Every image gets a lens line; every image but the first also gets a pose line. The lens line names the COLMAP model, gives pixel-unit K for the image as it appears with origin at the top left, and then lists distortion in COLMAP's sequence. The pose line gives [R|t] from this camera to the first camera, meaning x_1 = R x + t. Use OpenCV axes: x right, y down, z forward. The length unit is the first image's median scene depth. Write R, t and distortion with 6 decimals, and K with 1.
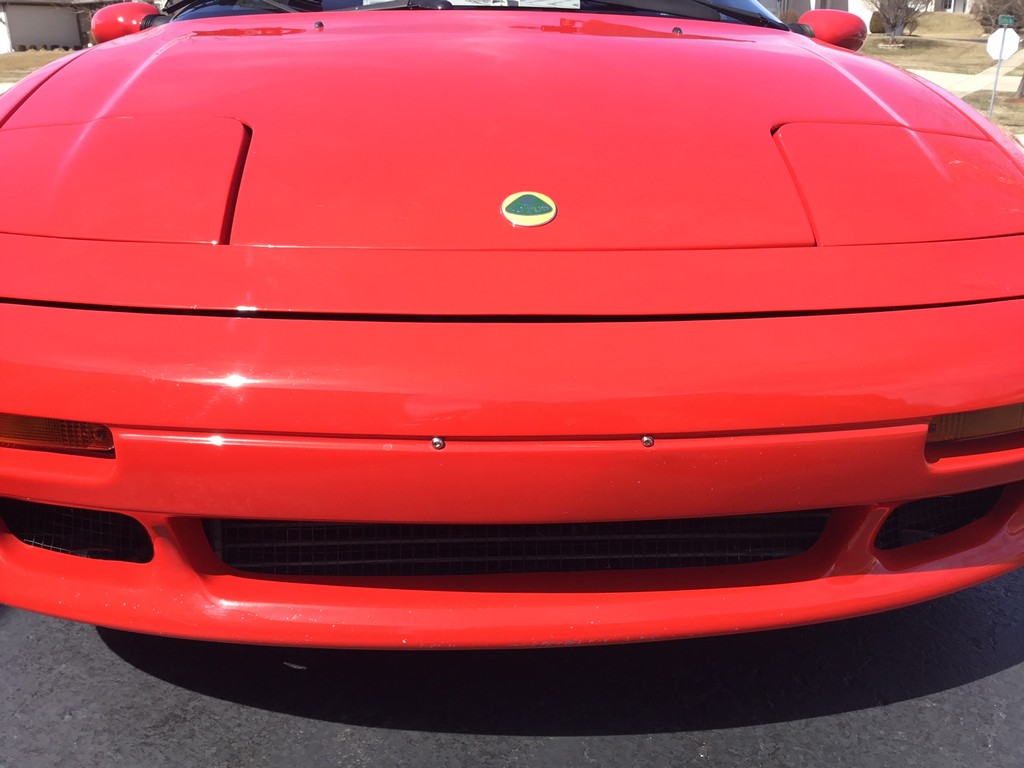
lens RADIAL K [[924.5, 0, 512.0], [0, 924.5, 384.0], [0, 0, 1]] dist [0.110224, -0.214775]
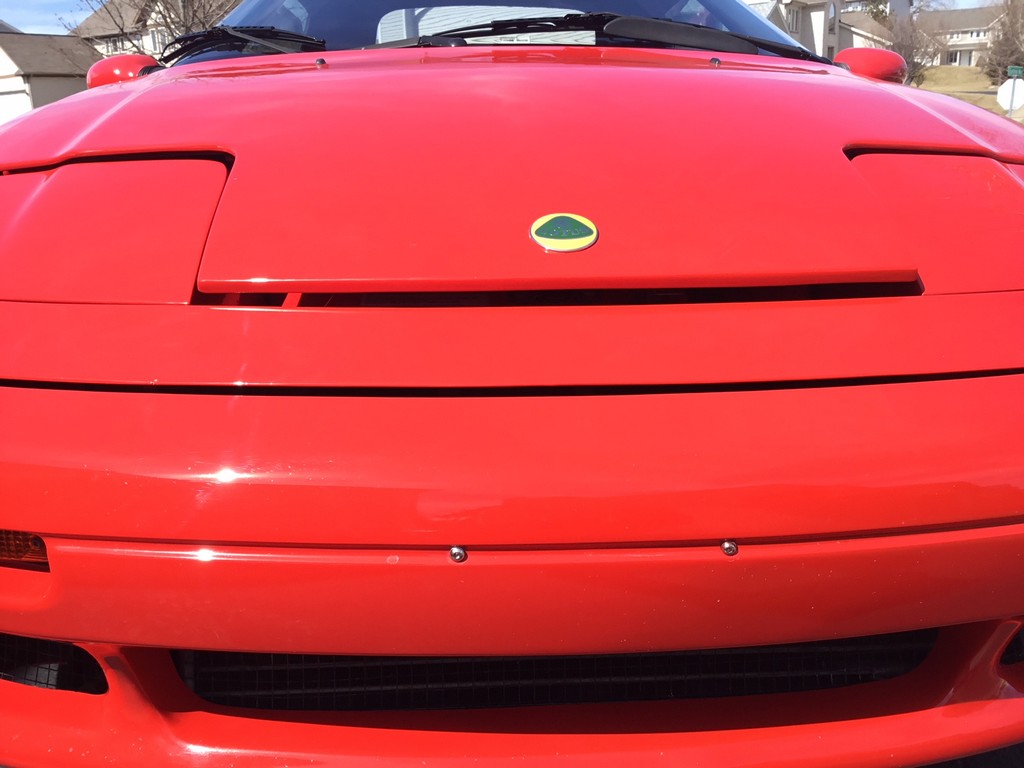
lens RADIAL K [[918.1, 0, 511.3], [0, 918.1, 378.3], [0, 0, 1]] dist [0.115996, -0.217185]
pose [[0.999774, -0.014536, -0.015535, -0.016811], [0.013491, 0.997768, -0.065403, -0.024916], [0.016451, 0.065178, 0.997738, 0.175805]]
